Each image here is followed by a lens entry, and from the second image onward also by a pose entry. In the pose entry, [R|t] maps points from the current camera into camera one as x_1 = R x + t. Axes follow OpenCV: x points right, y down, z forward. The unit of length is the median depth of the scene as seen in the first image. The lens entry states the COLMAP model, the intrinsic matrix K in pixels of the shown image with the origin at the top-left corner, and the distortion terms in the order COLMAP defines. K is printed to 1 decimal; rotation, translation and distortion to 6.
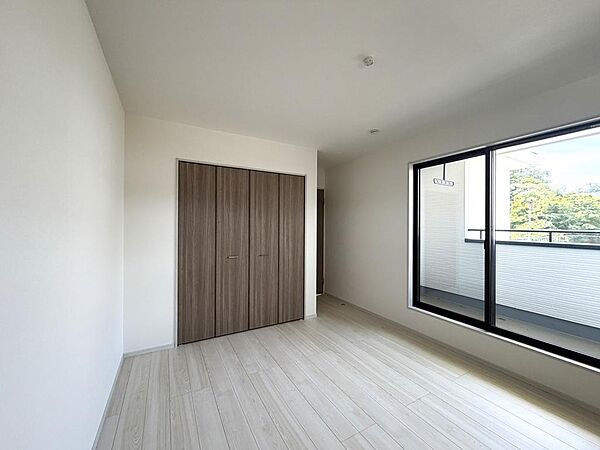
lens RADIAL K [[234.4, 0, 300.0], [0, 234.4, 225.0], [0, 0, 1]] dist [-0.042827, 0.000010]
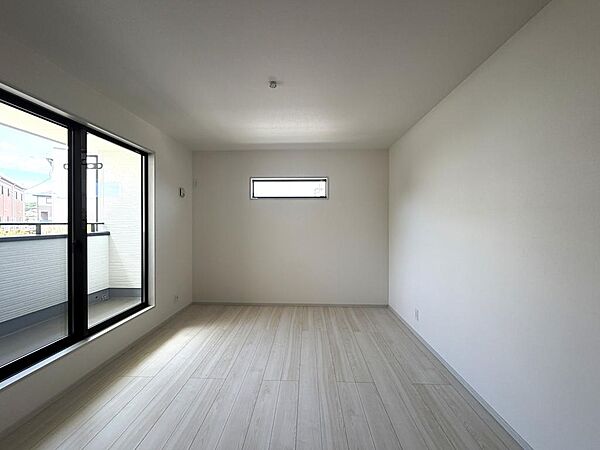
lens RADIAL K [[243.2, 0, 300.0], [0, 243.2, 225.0], [0, 0, 1]] dist [-0.000674, -0.000082]
pose [[-0.851867, -0.011670, 0.523629, -0.328613], [-0.008567, 0.999928, 0.008347, 0.018139], [-0.523689, 0.002624, -0.851906, 1.288740]]
